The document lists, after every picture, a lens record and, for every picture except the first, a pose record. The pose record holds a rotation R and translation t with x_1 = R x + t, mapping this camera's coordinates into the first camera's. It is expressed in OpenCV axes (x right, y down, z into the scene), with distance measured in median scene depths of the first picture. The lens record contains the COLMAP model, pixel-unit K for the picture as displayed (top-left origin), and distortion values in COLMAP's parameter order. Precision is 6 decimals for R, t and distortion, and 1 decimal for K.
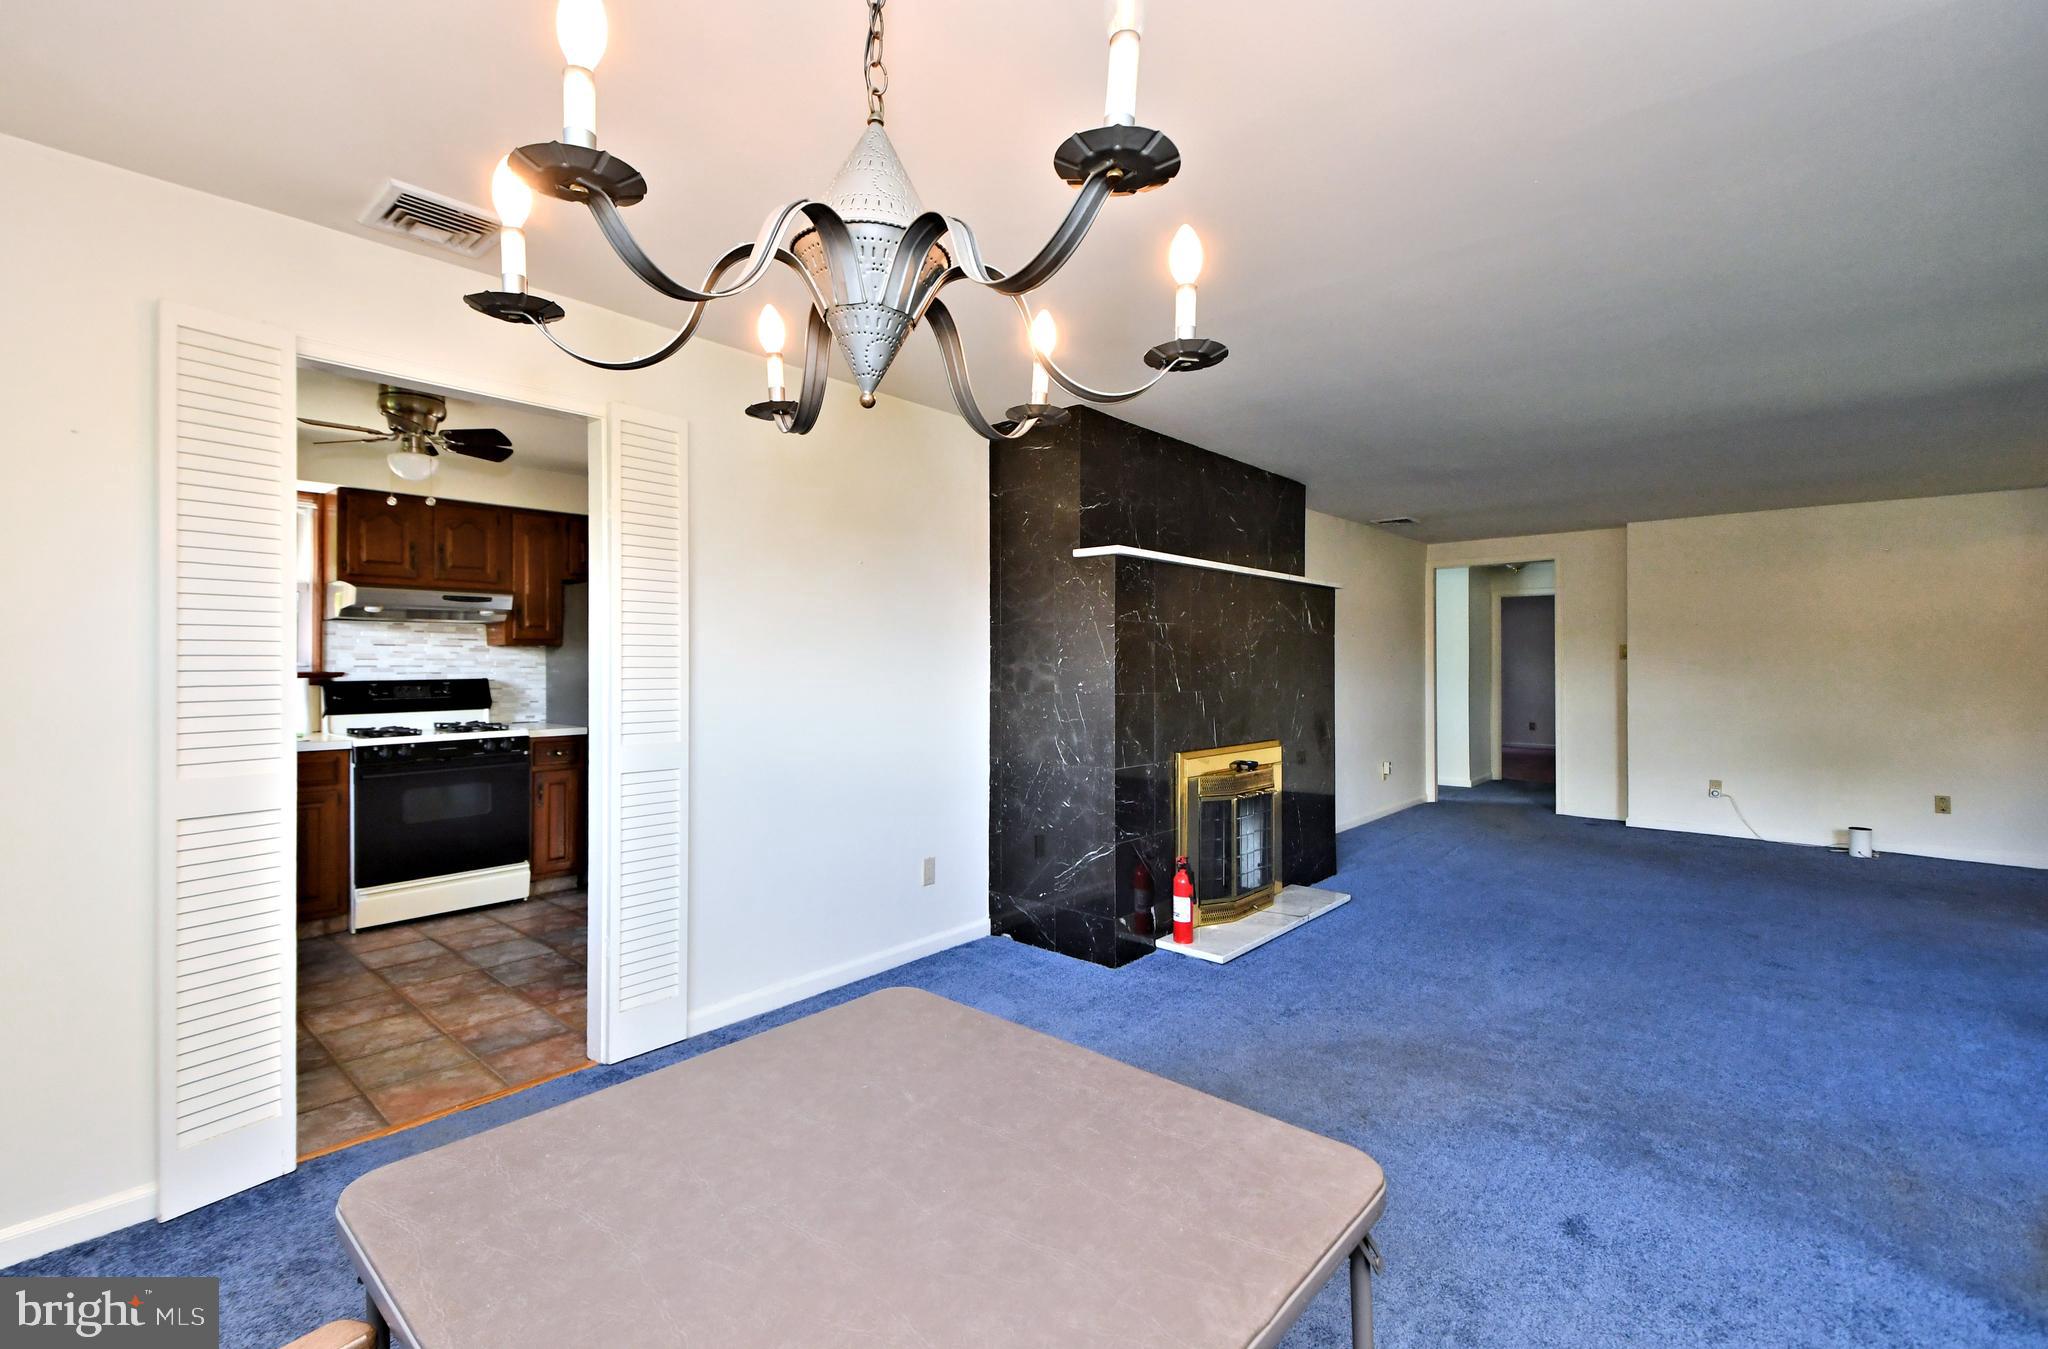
lens RADIAL K [[902.4, 0, 992.1], [0, 902.4, 662.1], [0, 0, 1]] dist [0.016227, -0.010101]
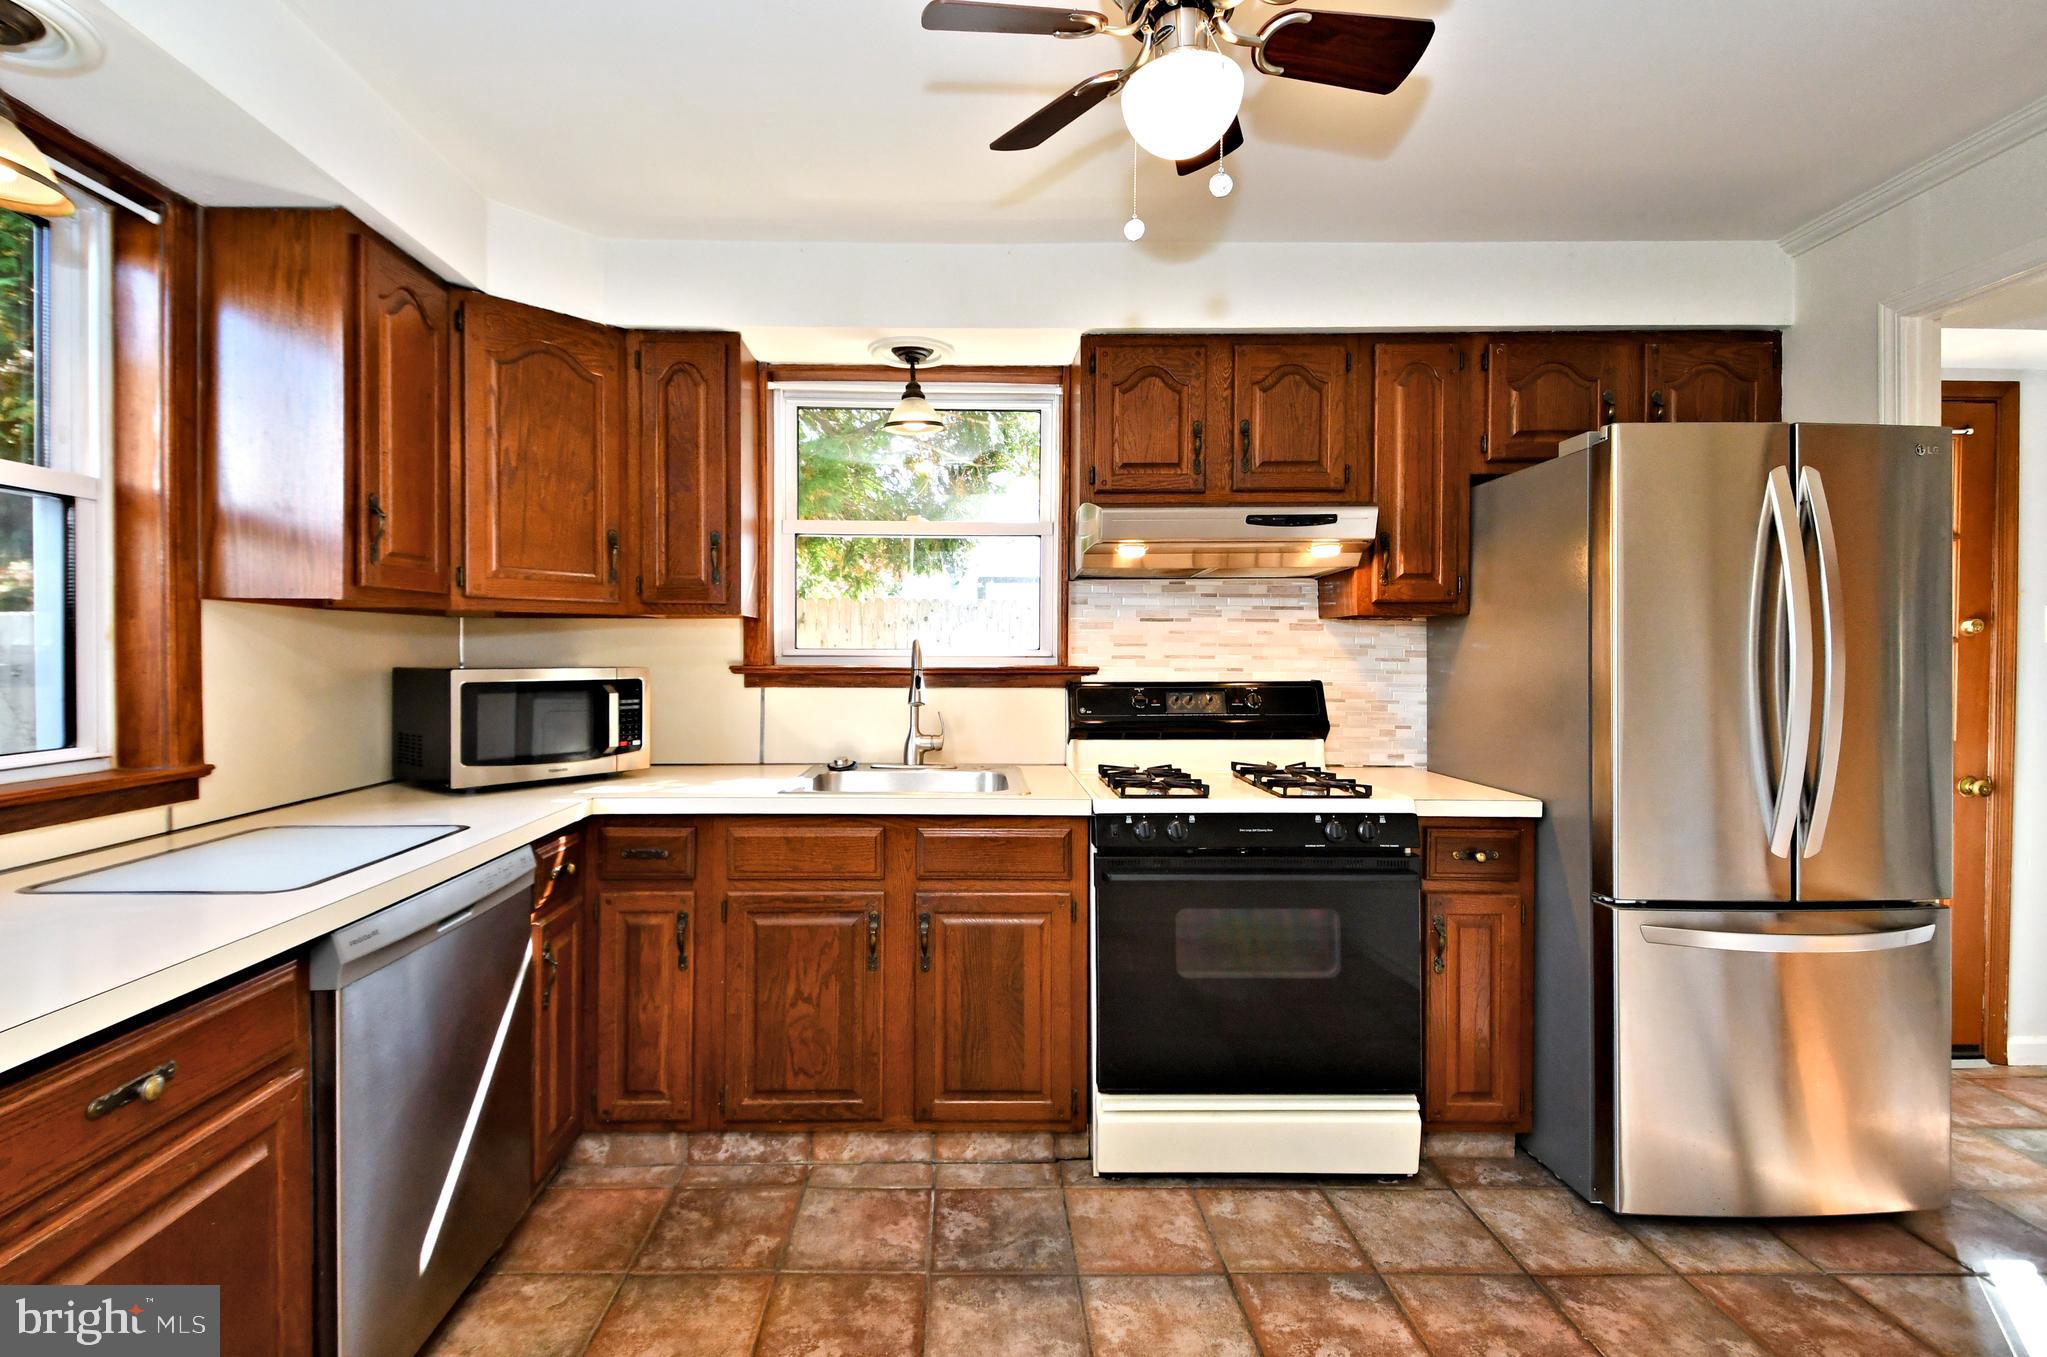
lens RADIAL K [[902.0, 0, 990.8], [0, 902.0, 658.6], [0, 0, 1]] dist [0.016227, -0.010101]
pose [[0.682653, 0.003528, -0.730734, -0.323782], [0.001523, 0.999979, 0.006251, 0.001495], [0.730741, -0.005380, 0.682633, 0.533205]]
